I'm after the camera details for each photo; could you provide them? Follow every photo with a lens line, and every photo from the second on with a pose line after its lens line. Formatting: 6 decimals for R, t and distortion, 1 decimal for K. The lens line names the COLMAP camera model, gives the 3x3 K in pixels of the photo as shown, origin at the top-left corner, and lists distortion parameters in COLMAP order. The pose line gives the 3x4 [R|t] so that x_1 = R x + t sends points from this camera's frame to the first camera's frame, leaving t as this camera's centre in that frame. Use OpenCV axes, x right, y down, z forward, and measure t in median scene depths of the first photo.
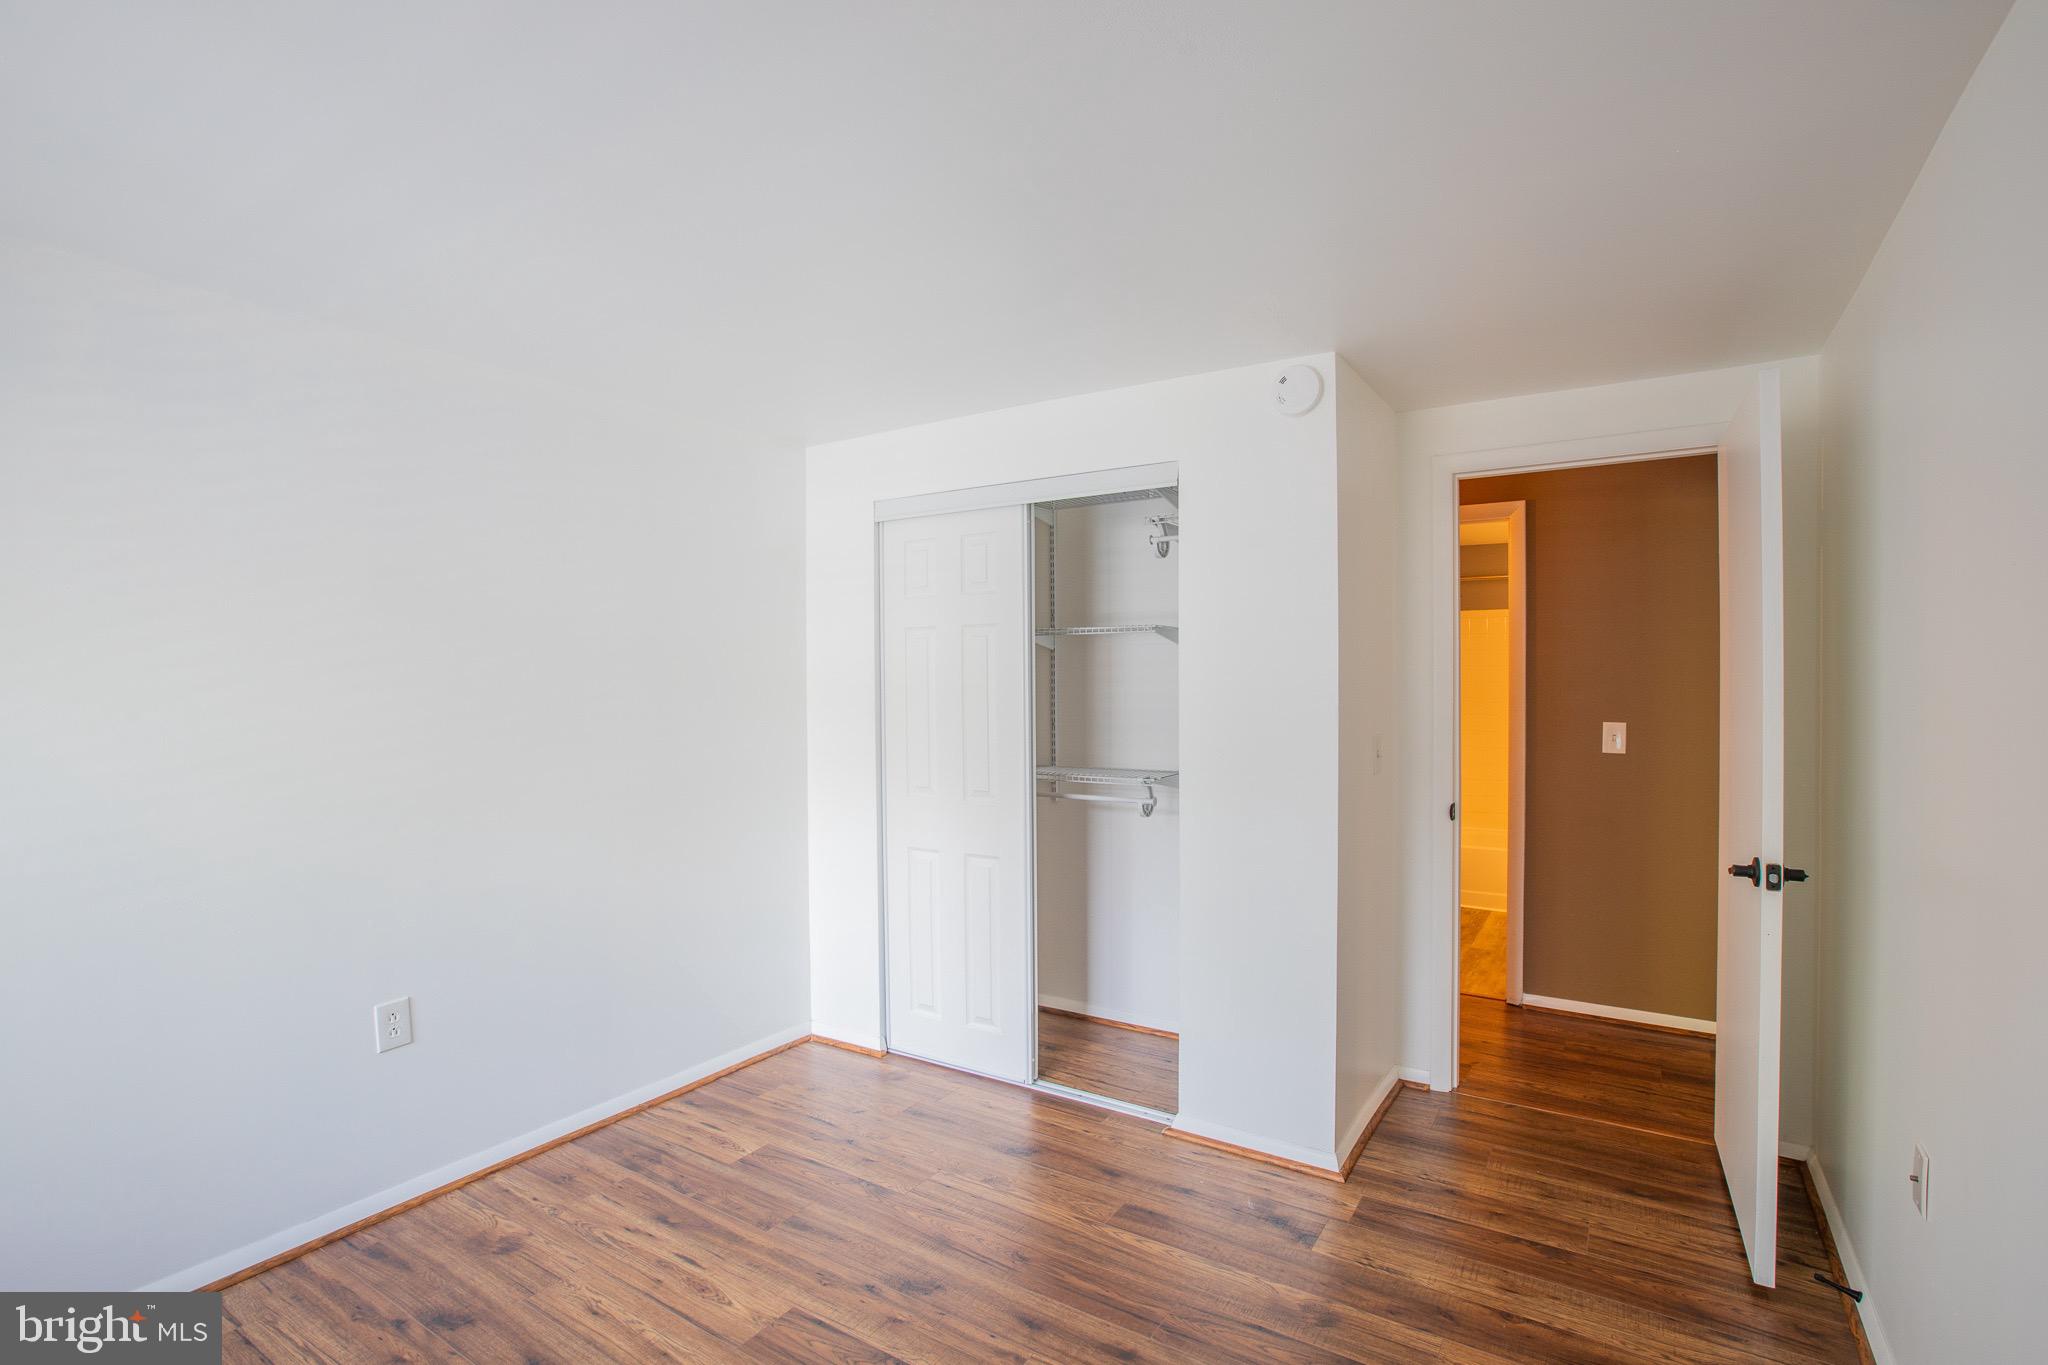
lens RADIAL K [[935.5, 0, 1024.0], [0, 935.5, 682.5], [0, 0, 1]] dist [-0.046622, 0.018974]
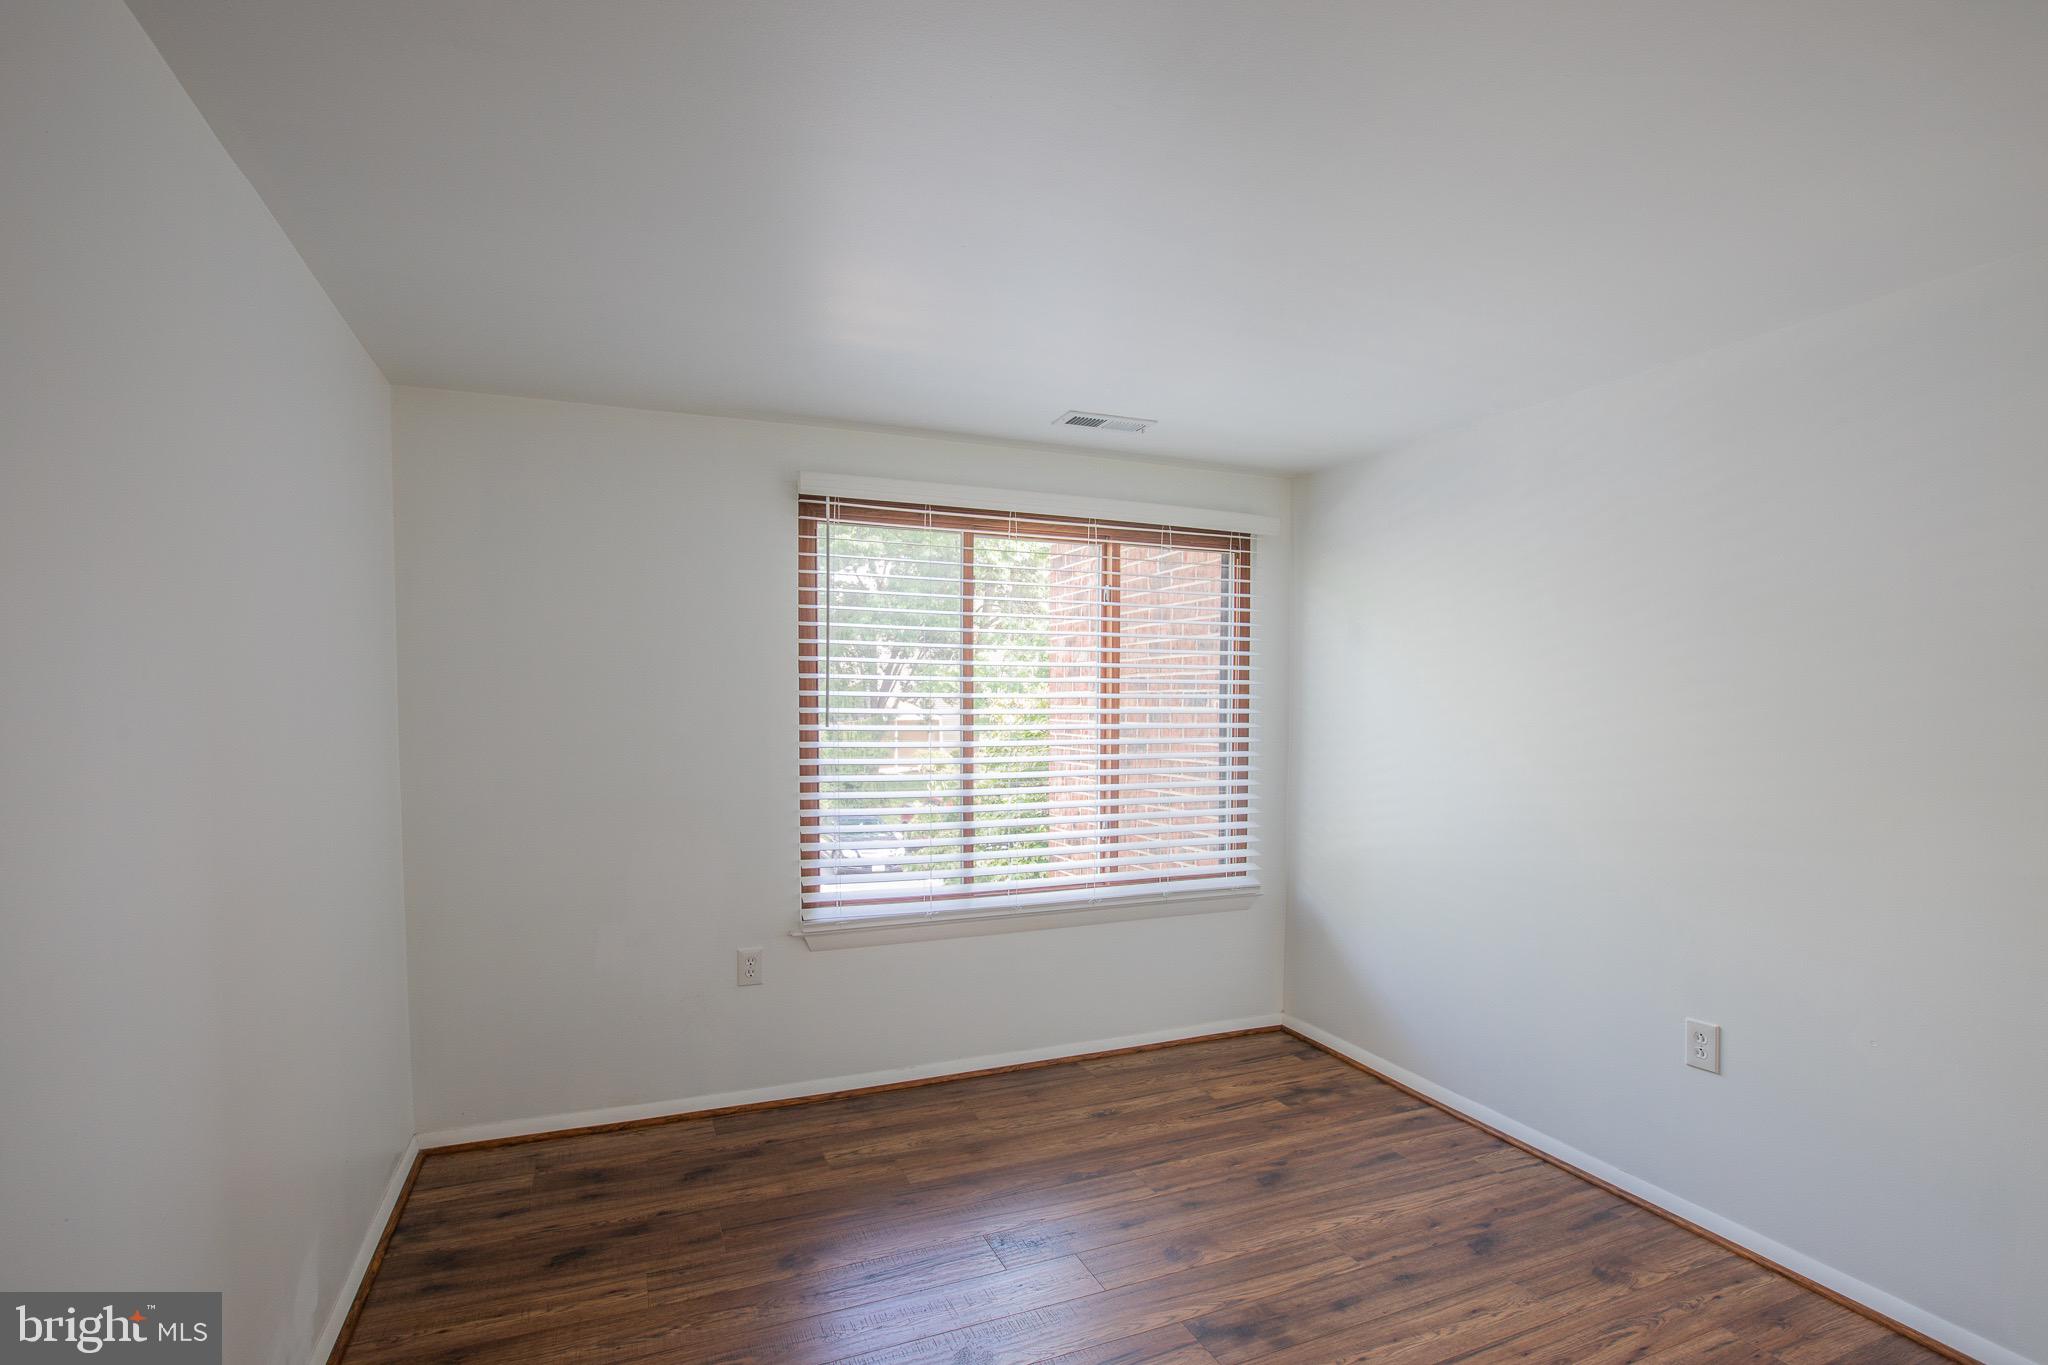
lens RADIAL K [[935.5, 0, 1024.0], [0, 935.5, 682.5], [0, 0, 1]] dist [-0.046622, 0.018974]
pose [[-0.587848, -0.023602, -0.808627, 0.613634], [0.020568, 0.998815, -0.044105, 0.004130], [0.808710, -0.042559, -0.586666, 1.076081]]
